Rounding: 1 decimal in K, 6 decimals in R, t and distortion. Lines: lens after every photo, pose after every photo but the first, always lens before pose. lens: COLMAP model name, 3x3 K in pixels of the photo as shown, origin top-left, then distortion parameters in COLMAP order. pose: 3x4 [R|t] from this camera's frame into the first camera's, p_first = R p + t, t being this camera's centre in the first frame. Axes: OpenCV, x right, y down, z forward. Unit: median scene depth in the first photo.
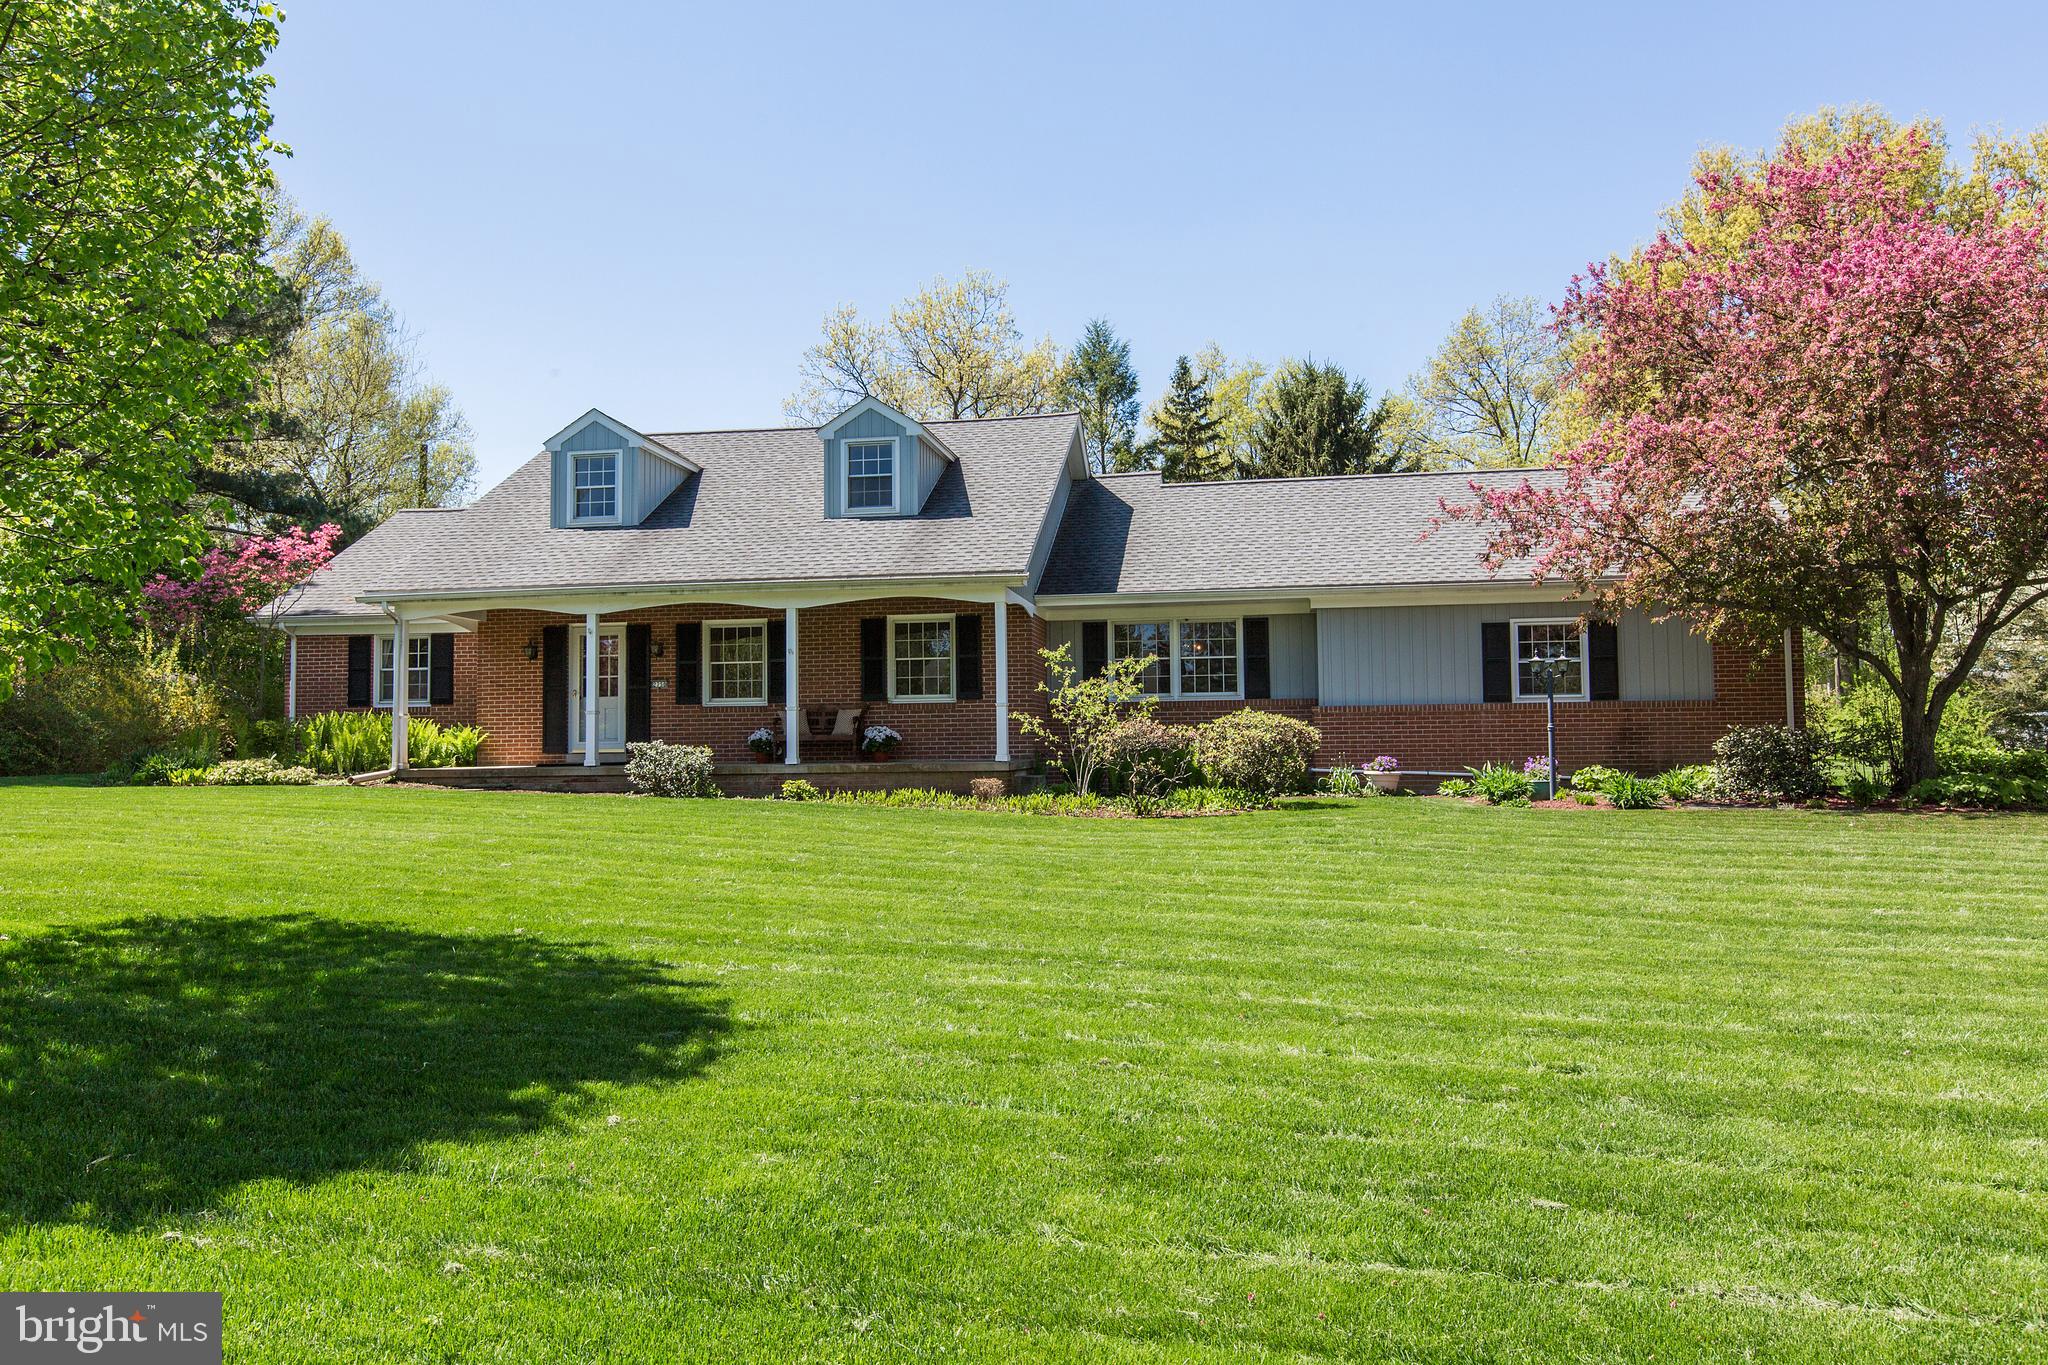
lens RADIAL K [[1492.4, 0, 1024.0], [0, 1492.4, 682.5], [0, 0, 1]] dist [0.000115, -0.000059]
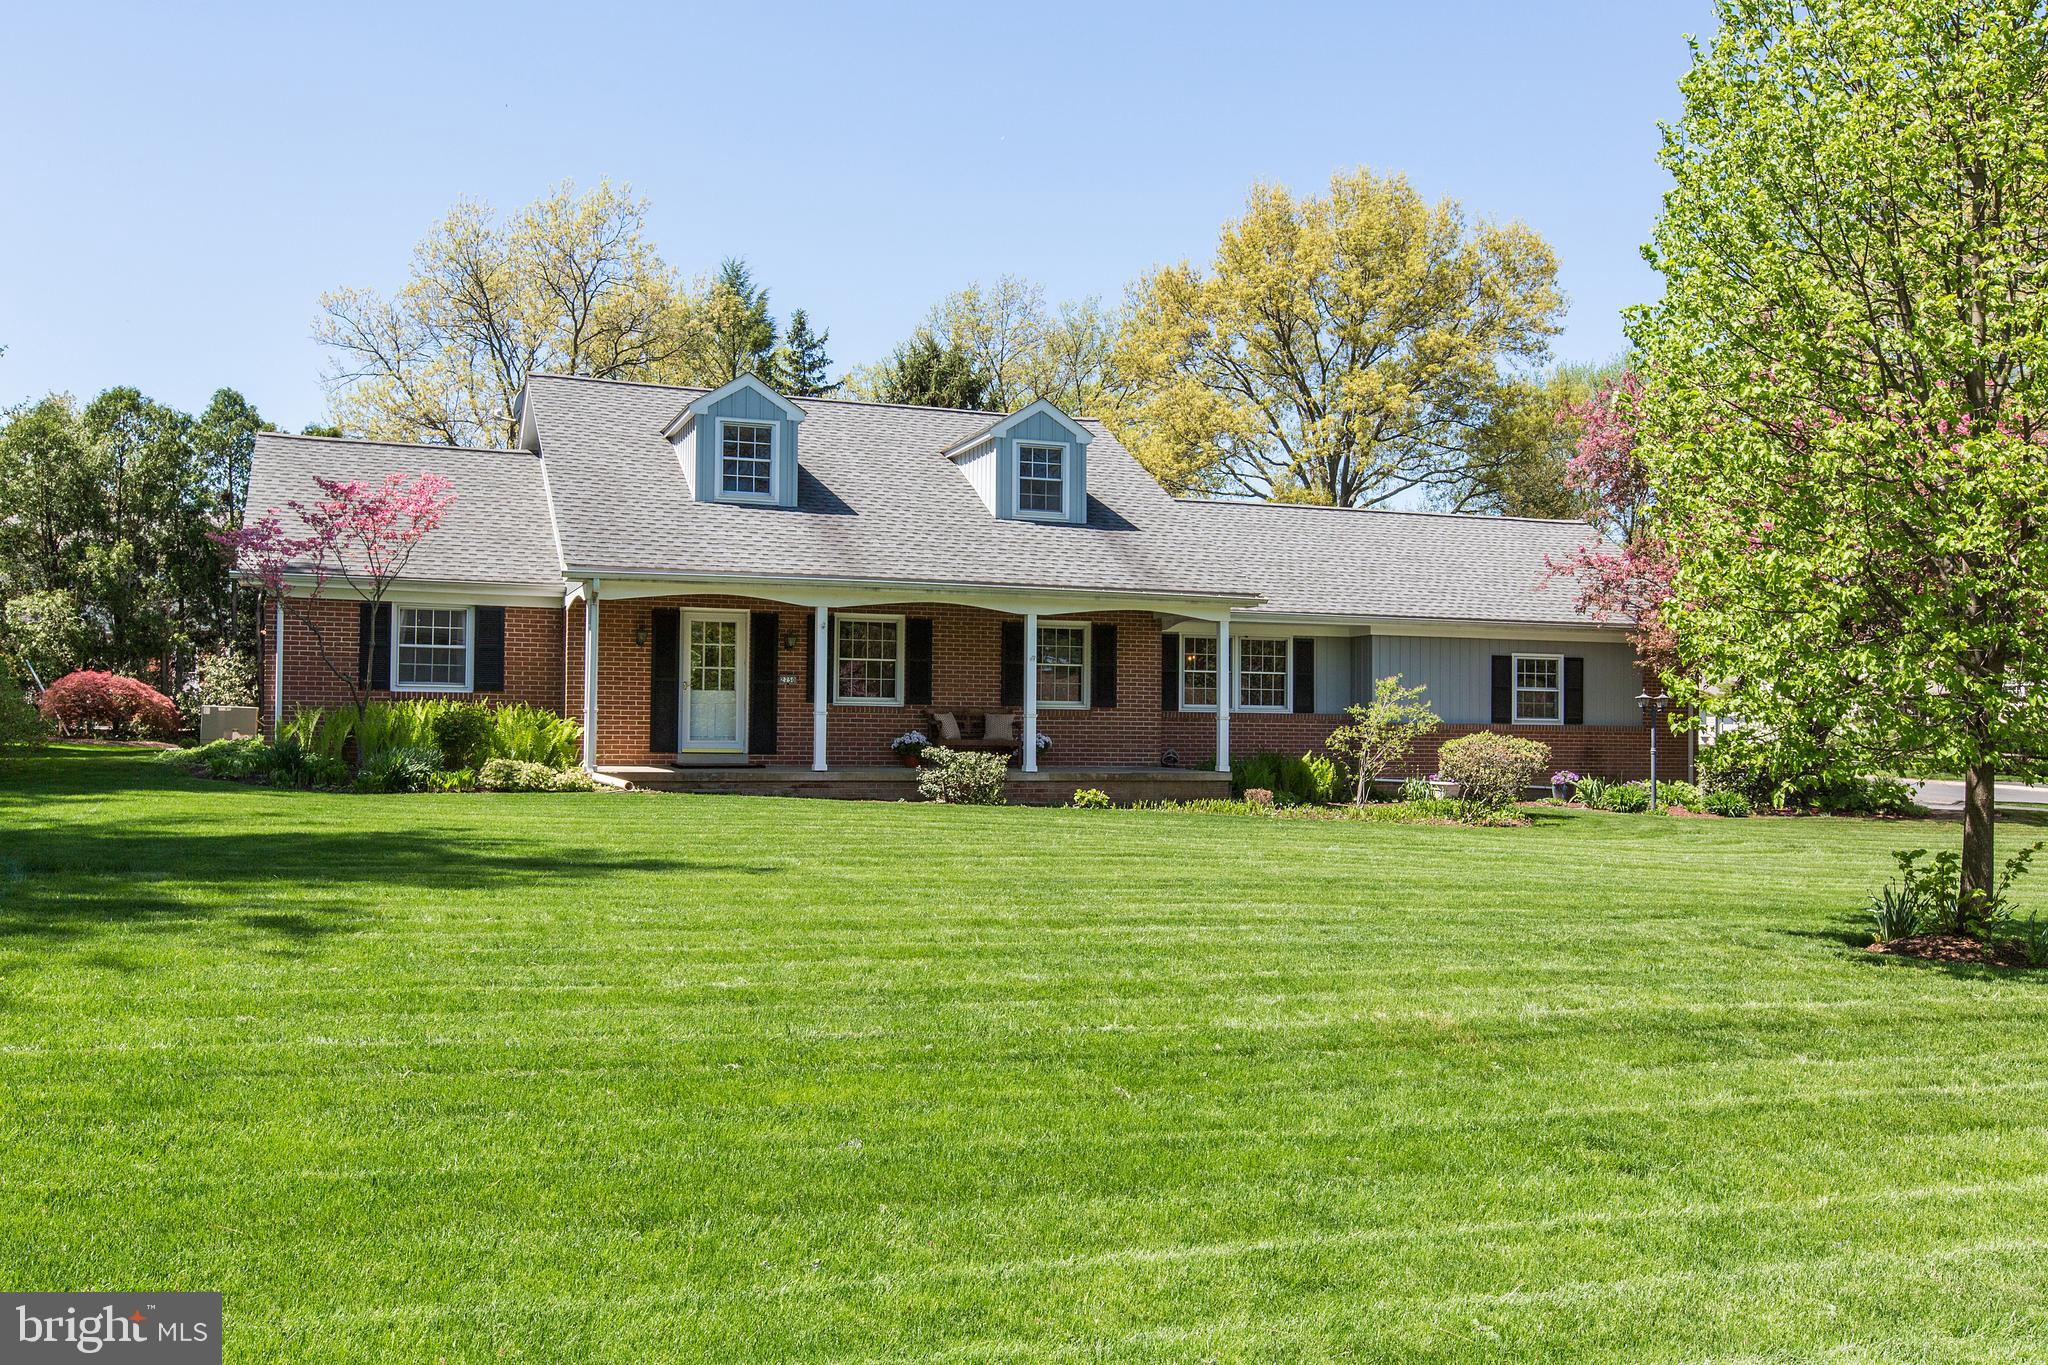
lens RADIAL K [[1769.0, 0, 1024.0], [0, 1769.0, 682.5], [0, 0, 1]] dist [0.001235, -0.000472]
pose [[0.864069, 0.035257, 0.502136, -0.682483], [-0.044614, 0.998982, 0.006628, -0.010979], [-0.501392, -0.028129, 0.864763, -0.012885]]
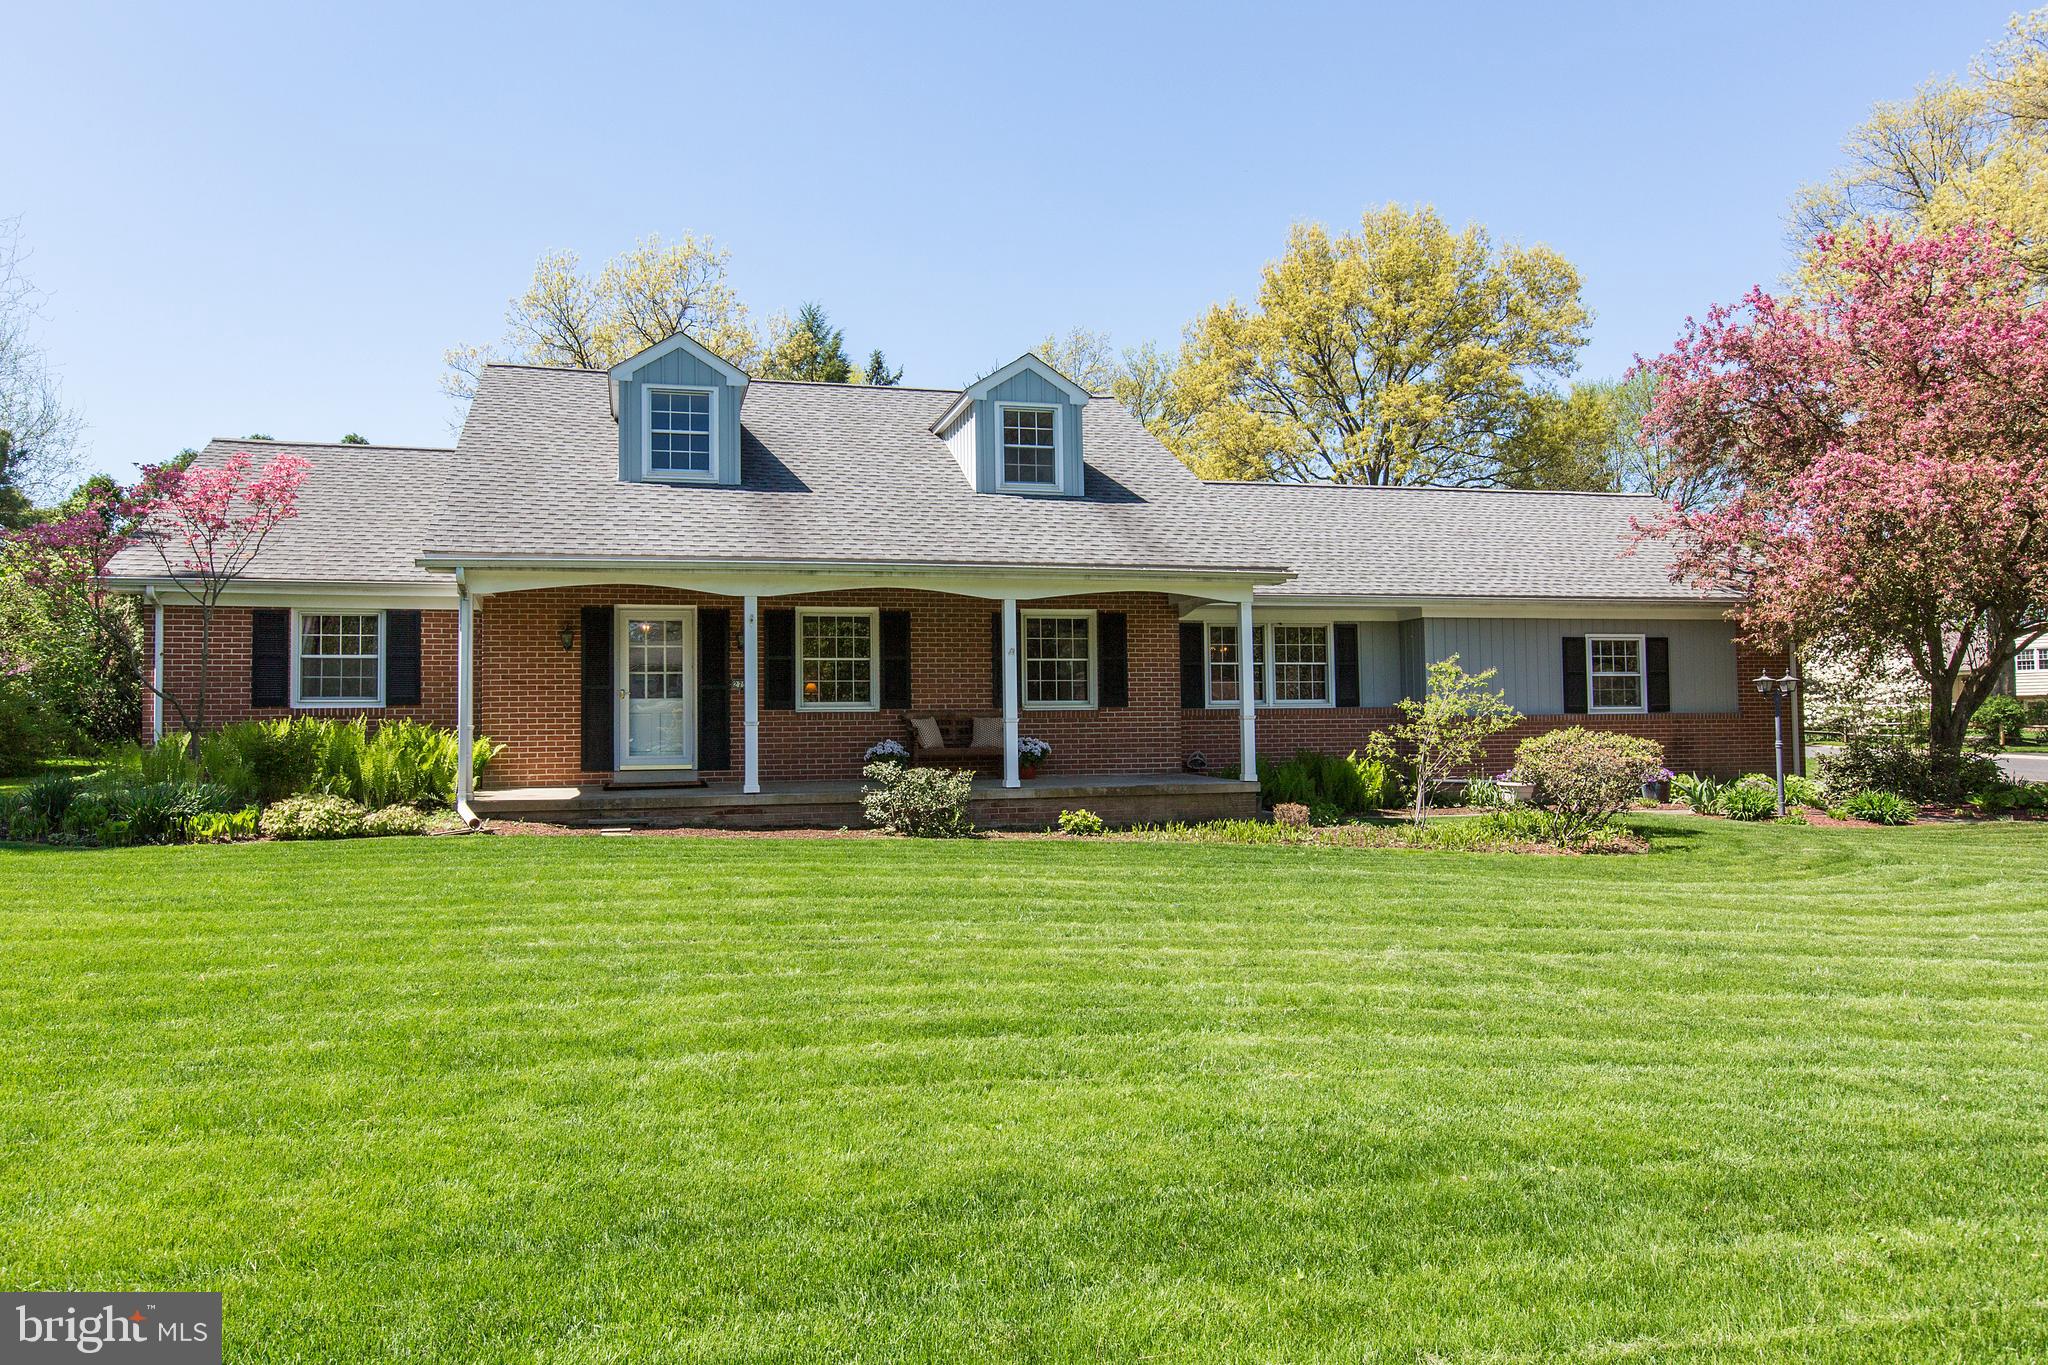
lens RADIAL K [[1358.7, 0, 977.3], [0, 1358.7, 661.7], [0, 0, 1]] dist [-0.000323, 0.000191]
pose [[0.916212, 0.019386, 0.400224, -0.432505], [-0.018860, 0.999808, -0.005253, -0.009675], [-0.400249, -0.002735, 0.916402, 0.286571]]
